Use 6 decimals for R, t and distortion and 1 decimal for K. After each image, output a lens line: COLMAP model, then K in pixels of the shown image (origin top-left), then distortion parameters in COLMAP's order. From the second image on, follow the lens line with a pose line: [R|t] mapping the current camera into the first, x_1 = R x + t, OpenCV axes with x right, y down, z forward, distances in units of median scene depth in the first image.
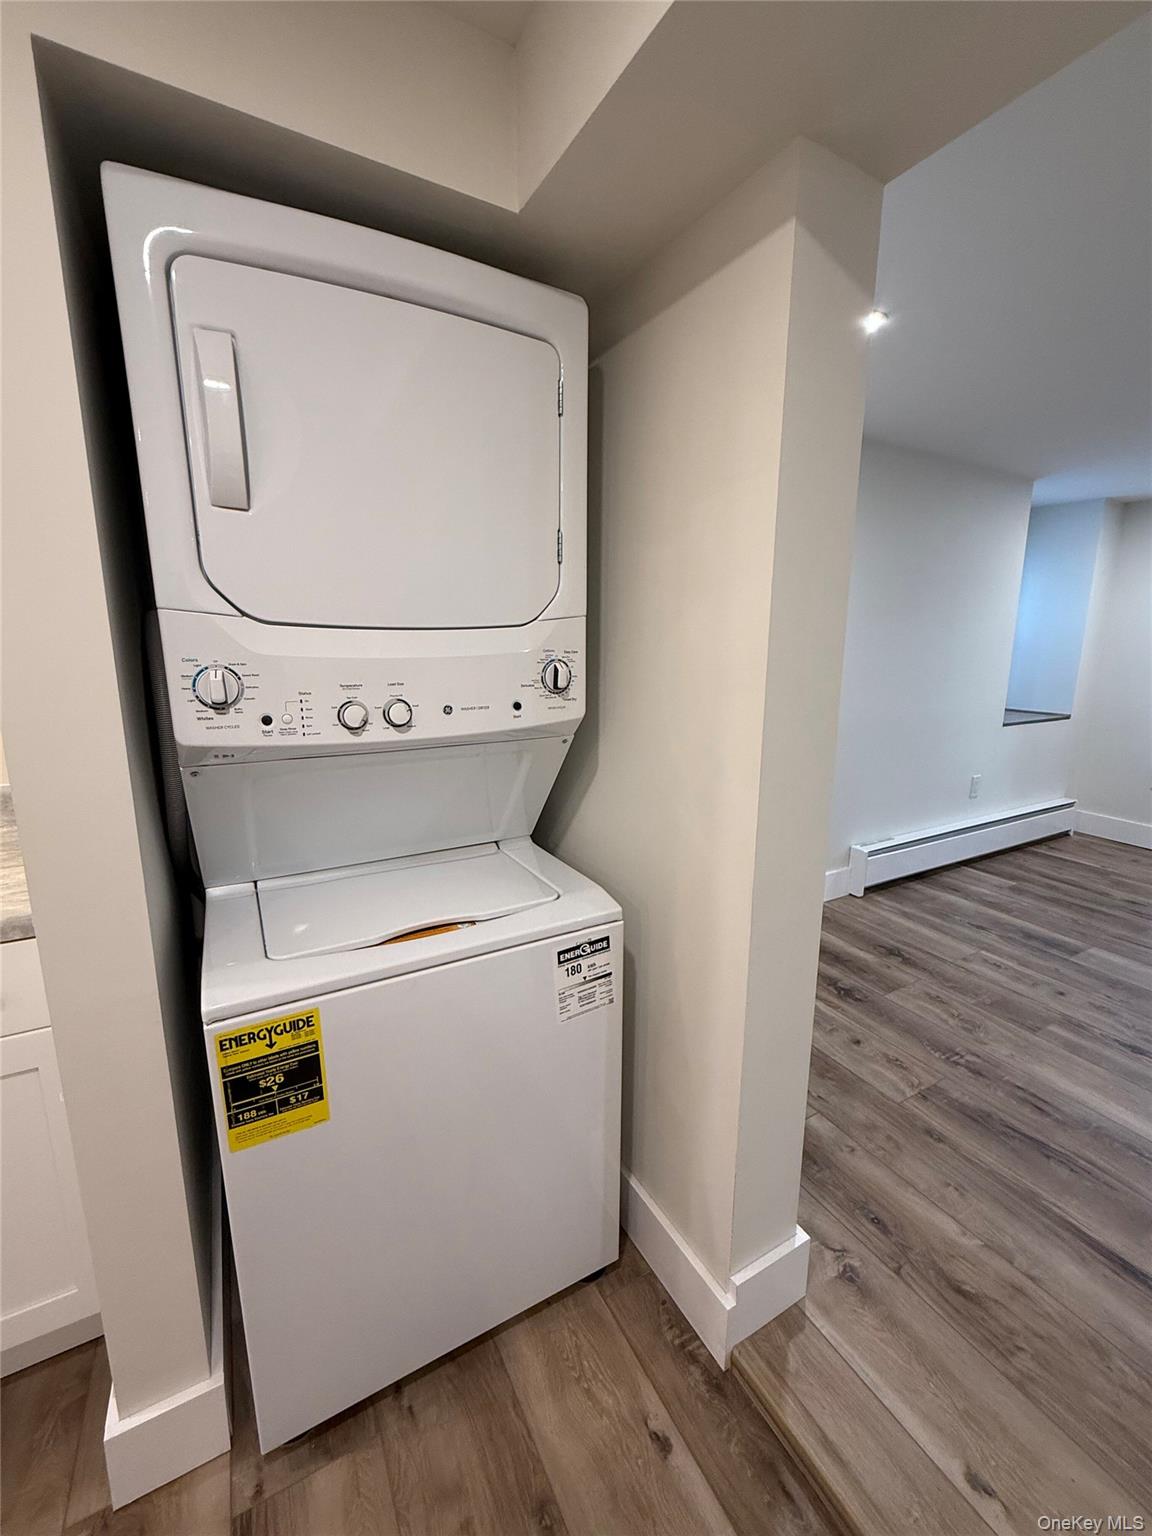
lens RADIAL K [[641.5, 0, 576.8], [0, 641.5, 766.0], [0, 0, 1]] dist [0.000171, -0.000041]
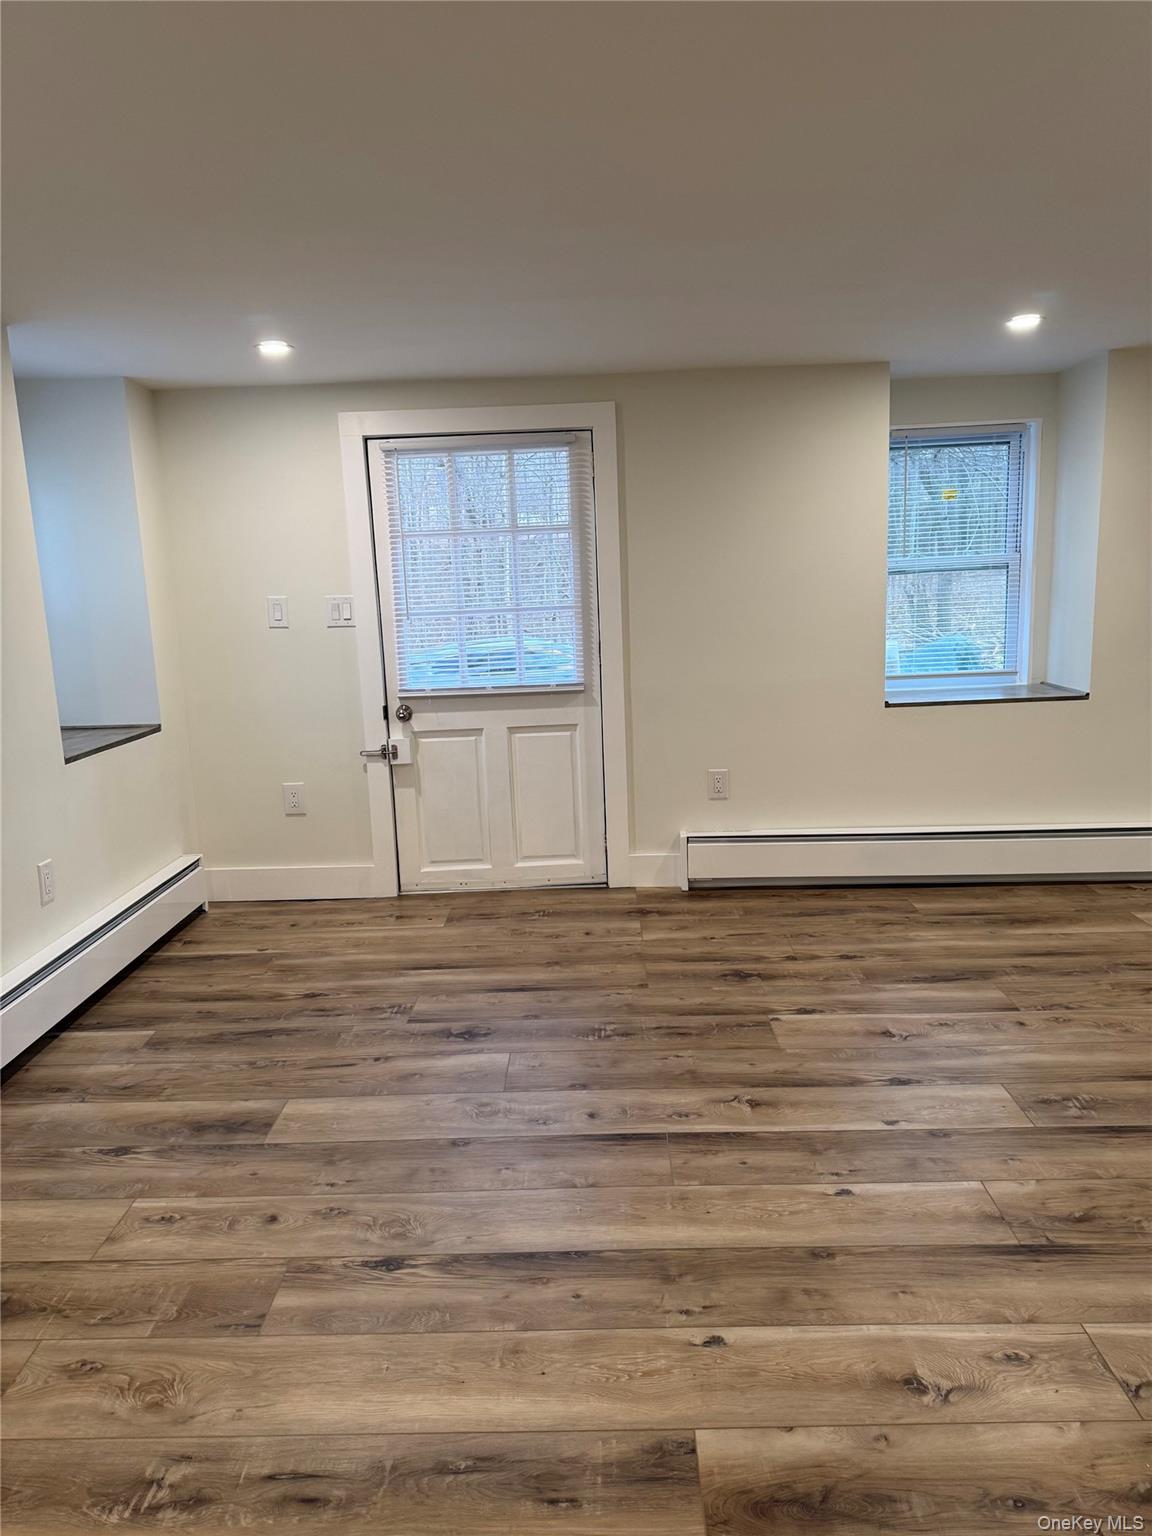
lens RADIAL K [[1081.3, 0, 581.0], [0, 1081.3, 772.7], [0, 0, 1]] dist [0.055191, -0.072570]
pose [[0.504680, -0.176677, 0.845035, 0.112656], [0.209414, 0.974654, 0.078709, -0.045601], [-0.837522, 0.137240, 0.528887, 0.159569]]
